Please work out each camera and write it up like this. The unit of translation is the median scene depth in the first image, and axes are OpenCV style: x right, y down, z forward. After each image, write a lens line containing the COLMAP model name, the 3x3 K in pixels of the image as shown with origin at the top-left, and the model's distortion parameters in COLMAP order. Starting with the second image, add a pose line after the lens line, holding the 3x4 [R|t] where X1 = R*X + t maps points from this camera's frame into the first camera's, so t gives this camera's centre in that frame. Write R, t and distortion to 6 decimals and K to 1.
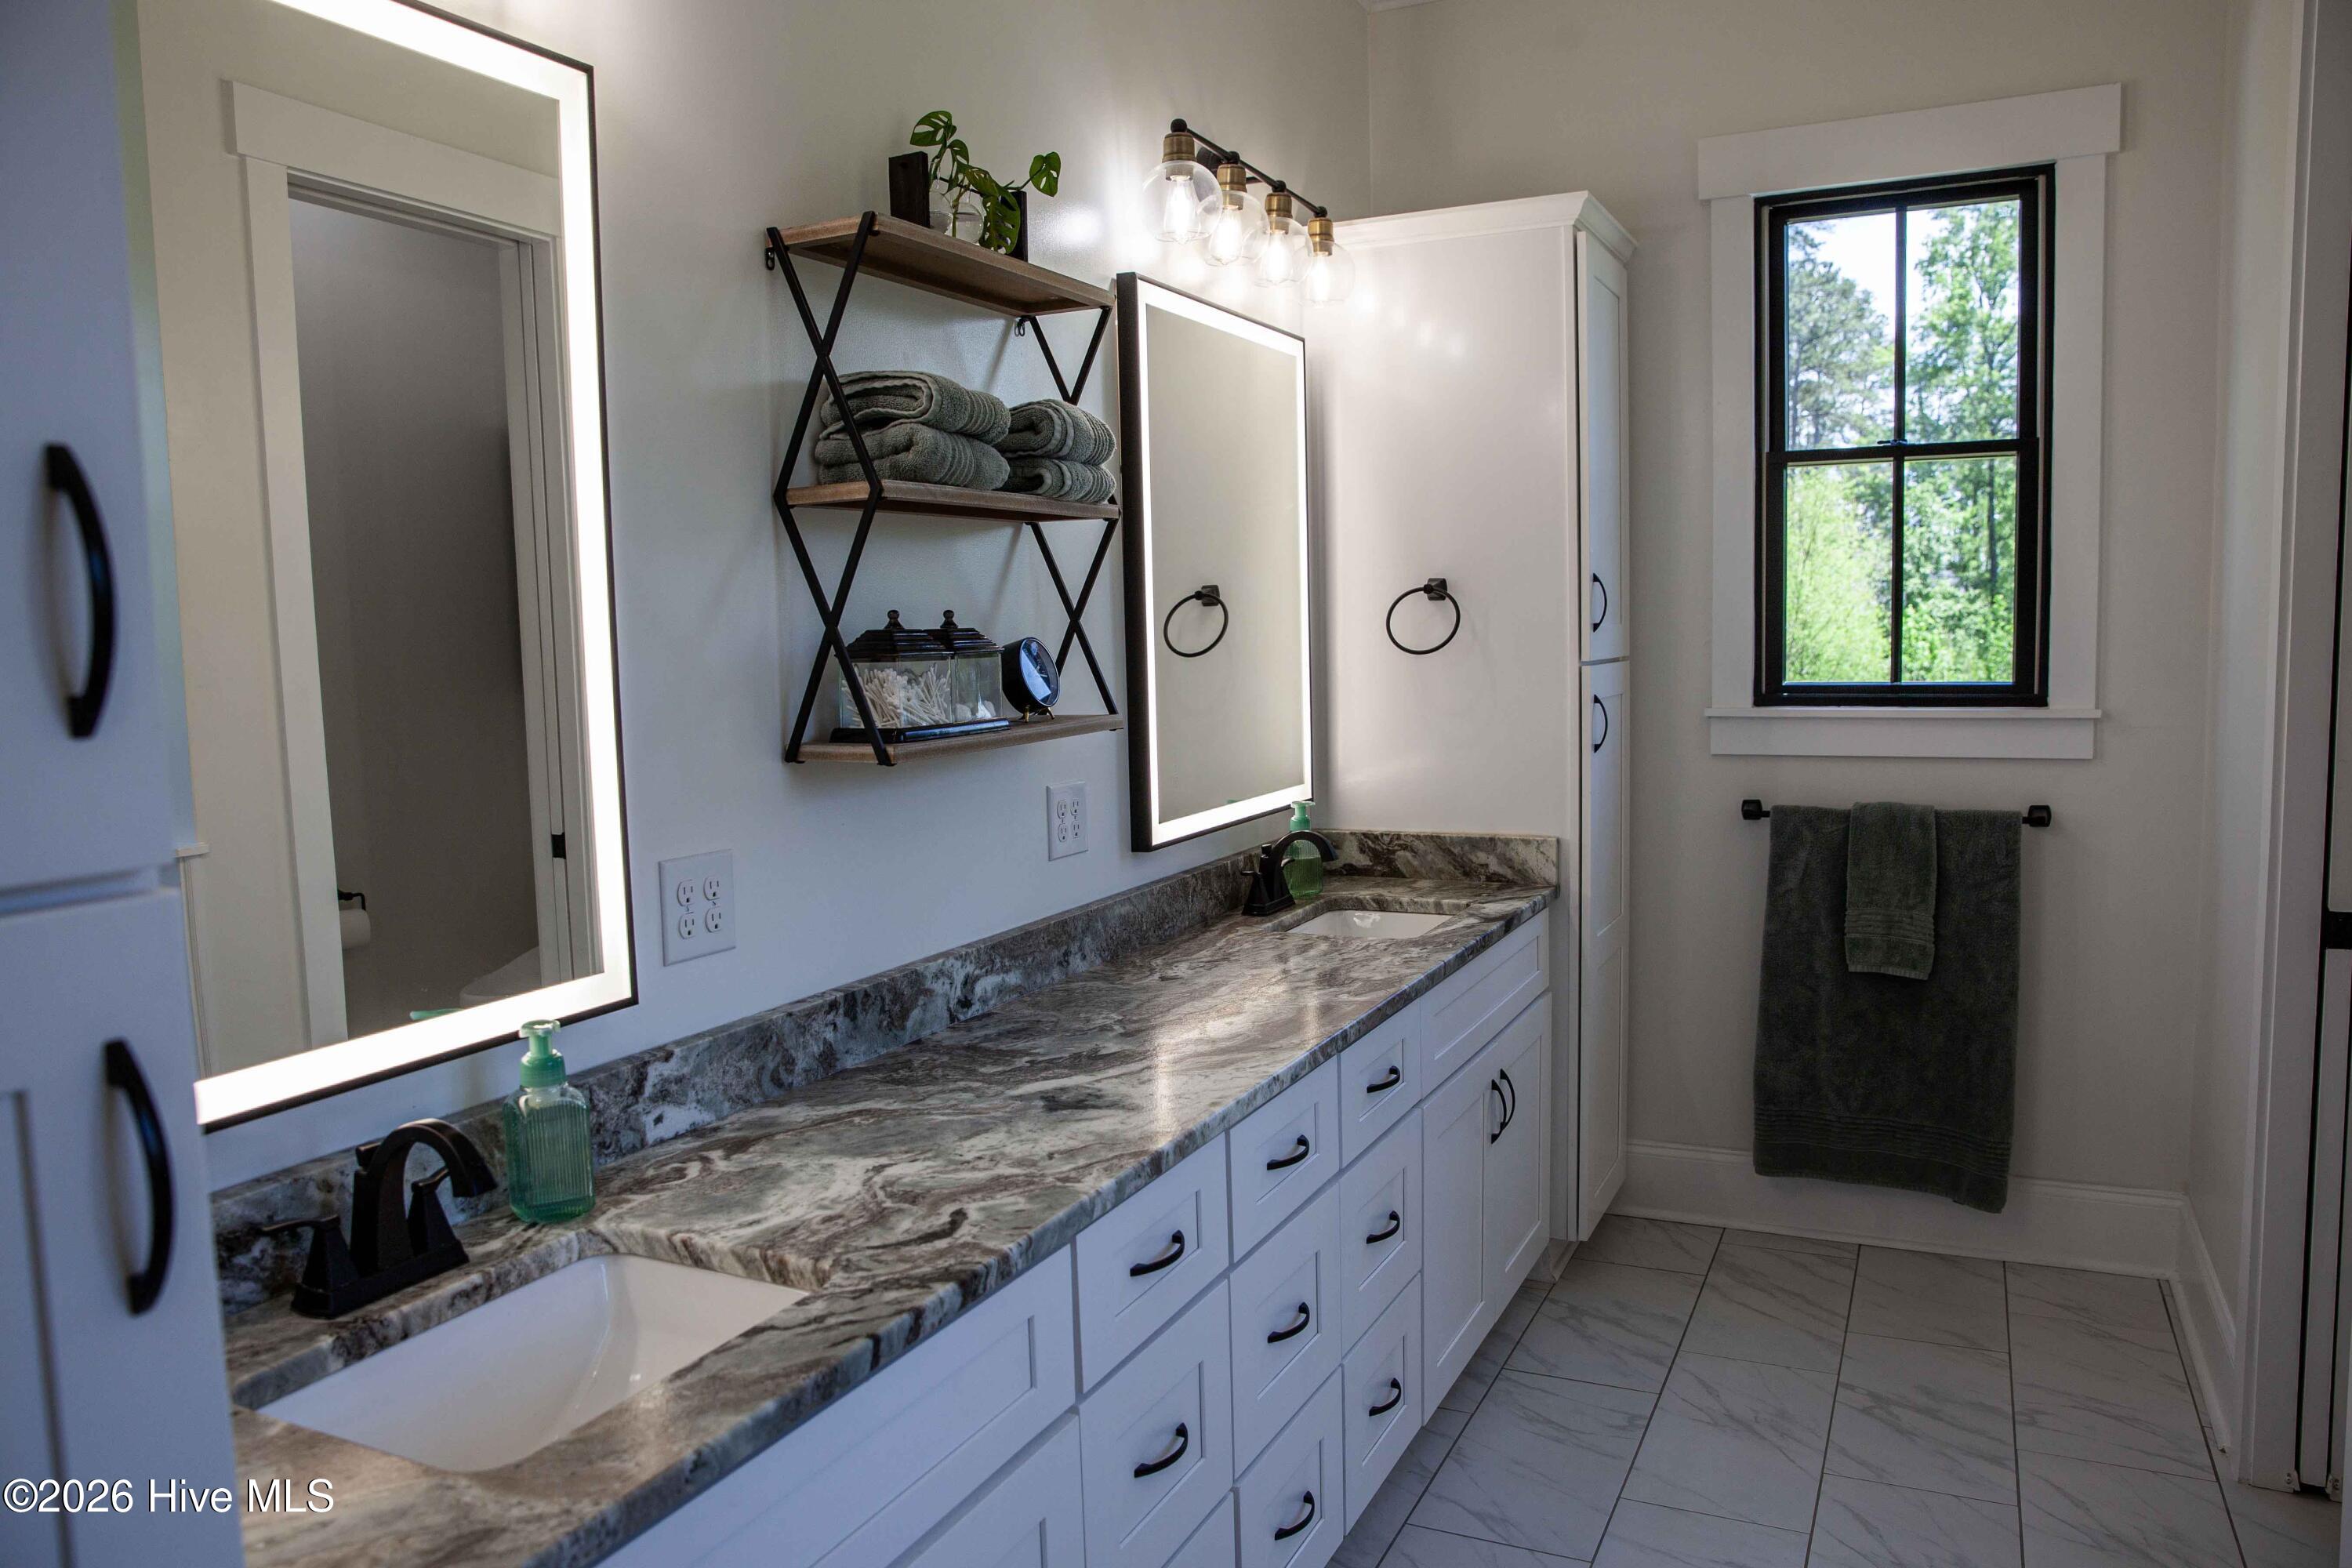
lens RADIAL K [[1660.2, 0, 1187.2], [0, 1660.2, 782.4], [0, 0, 1]] dist [-0.098978, 0.077278]
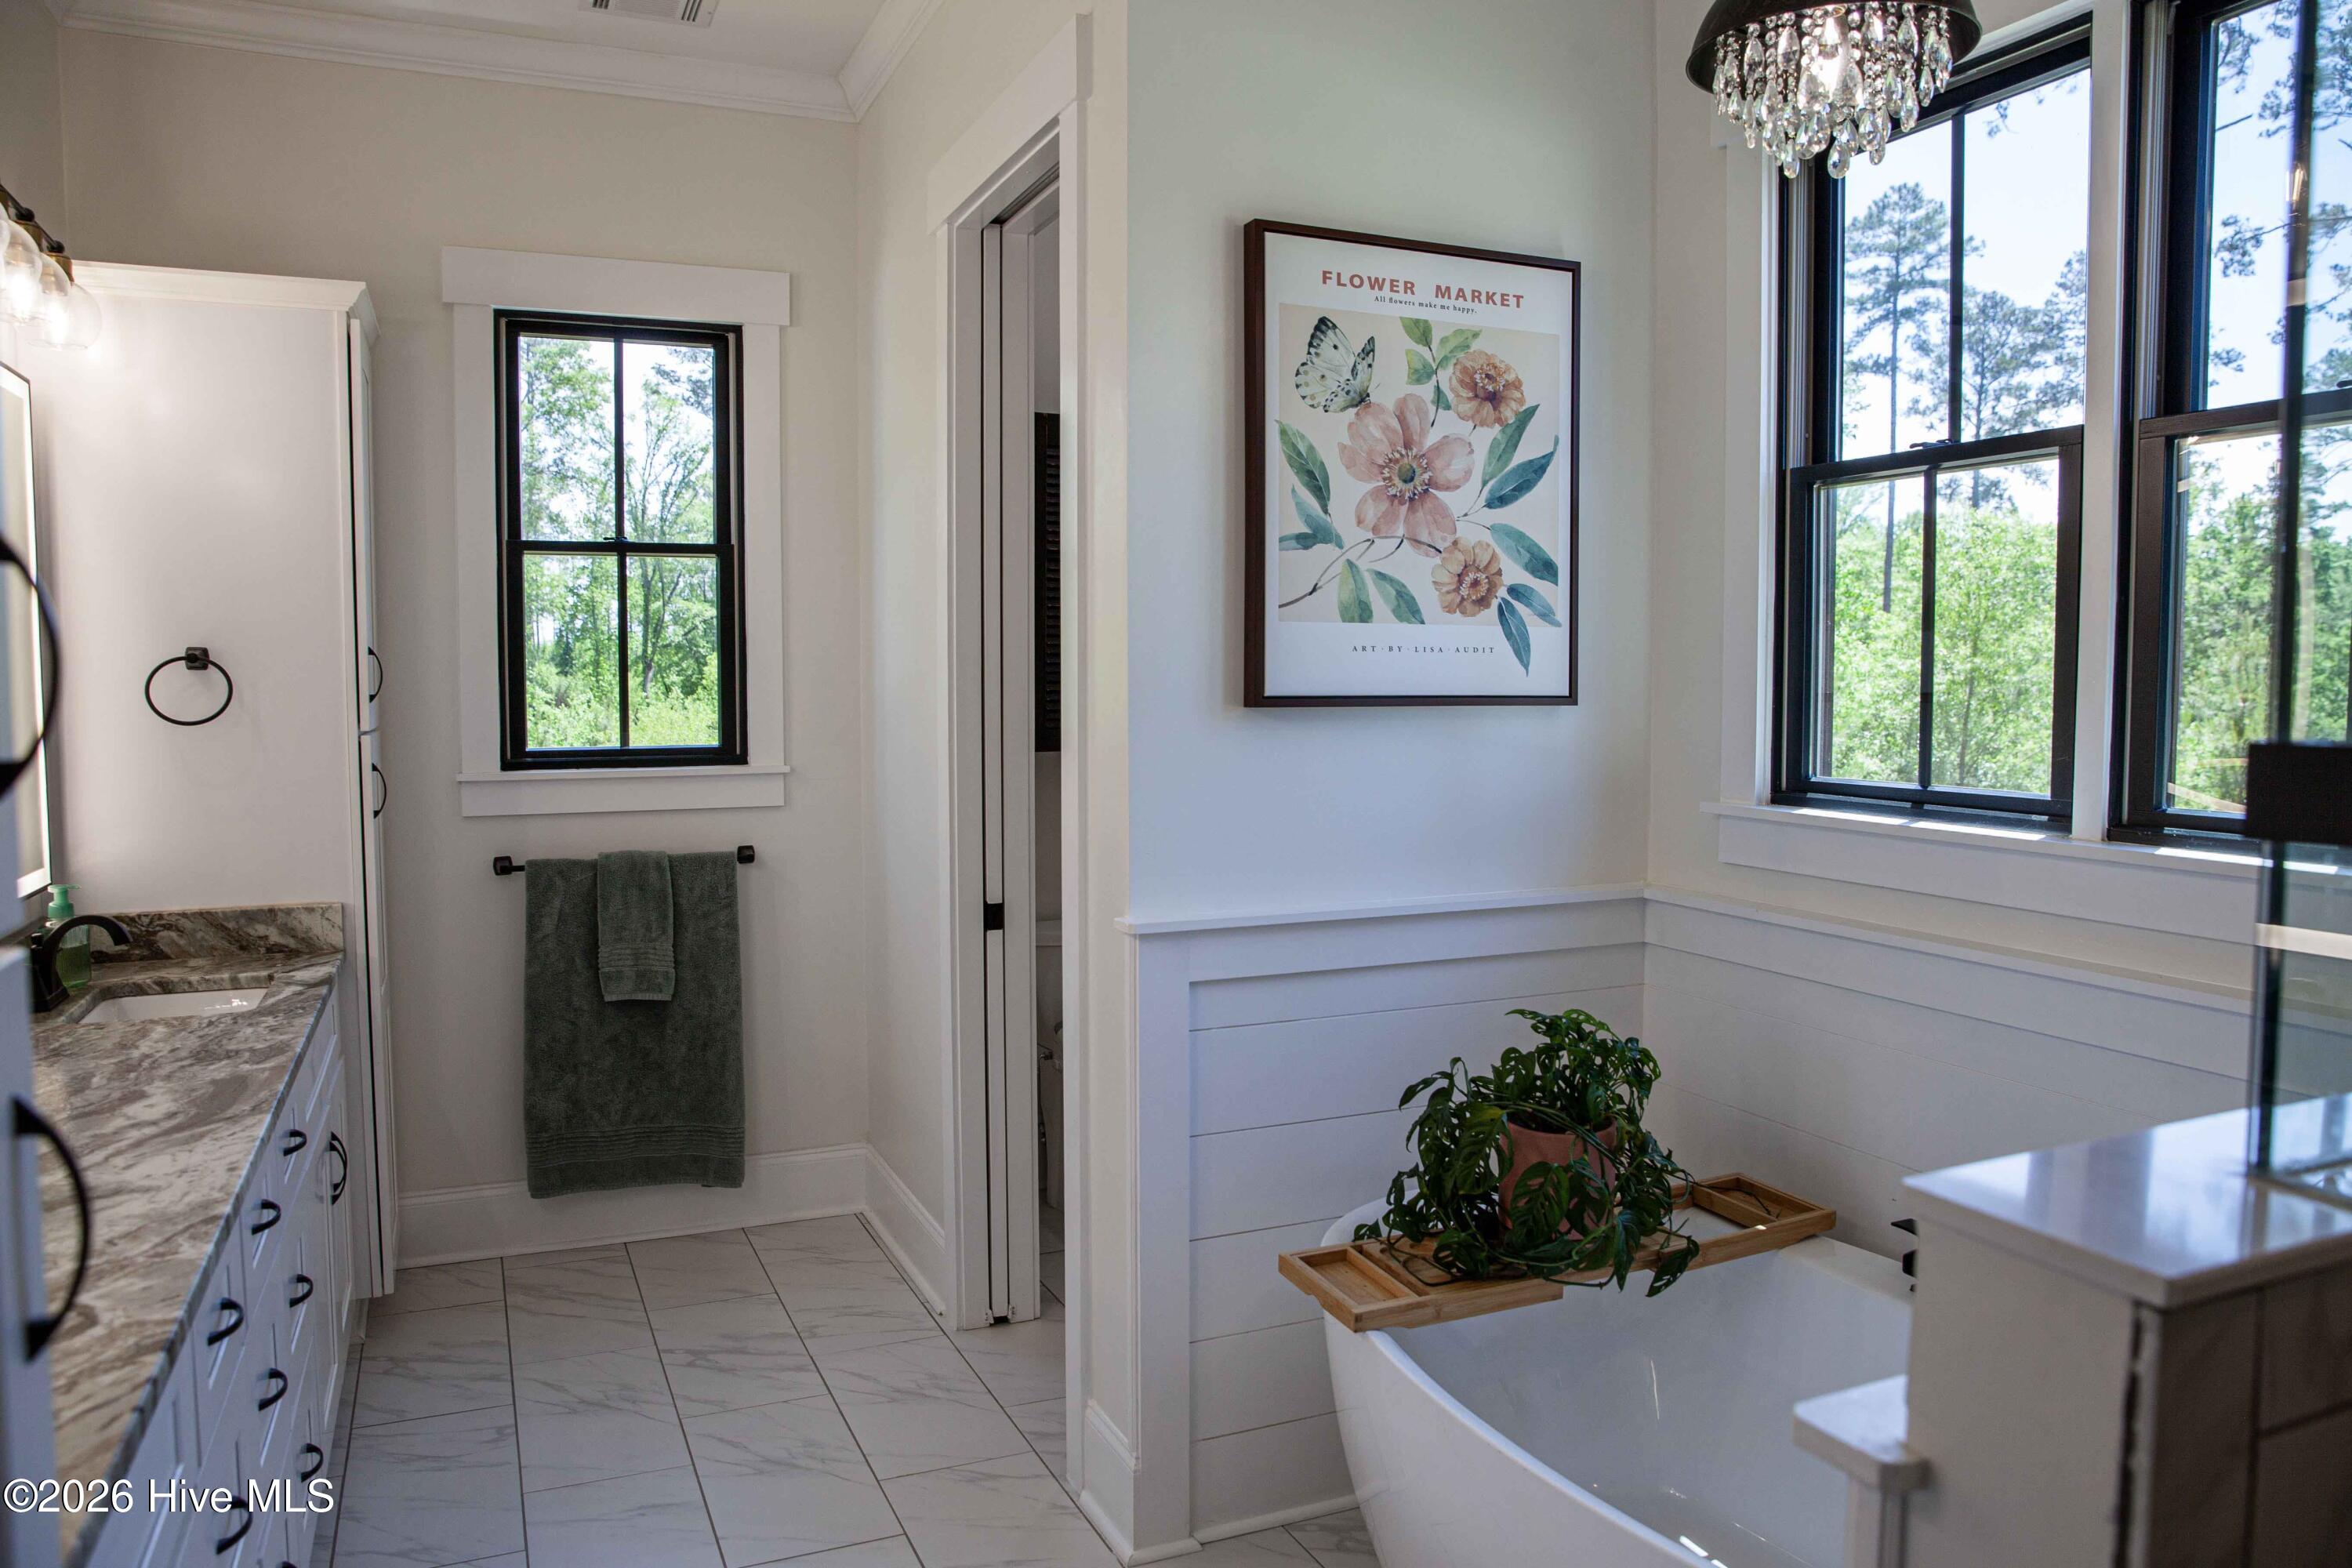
lens RADIAL K [[1660.2, 0, 1168.2], [0, 1660.2, 786.3], [0, 0, 1]] dist [-0.098978, 0.077278]
pose [[0.655123, -0.028760, 0.754975, -0.195827], [0.059230, 0.998155, -0.013372, 0.004903], [-0.753197, 0.053478, 0.655617, -0.048644]]
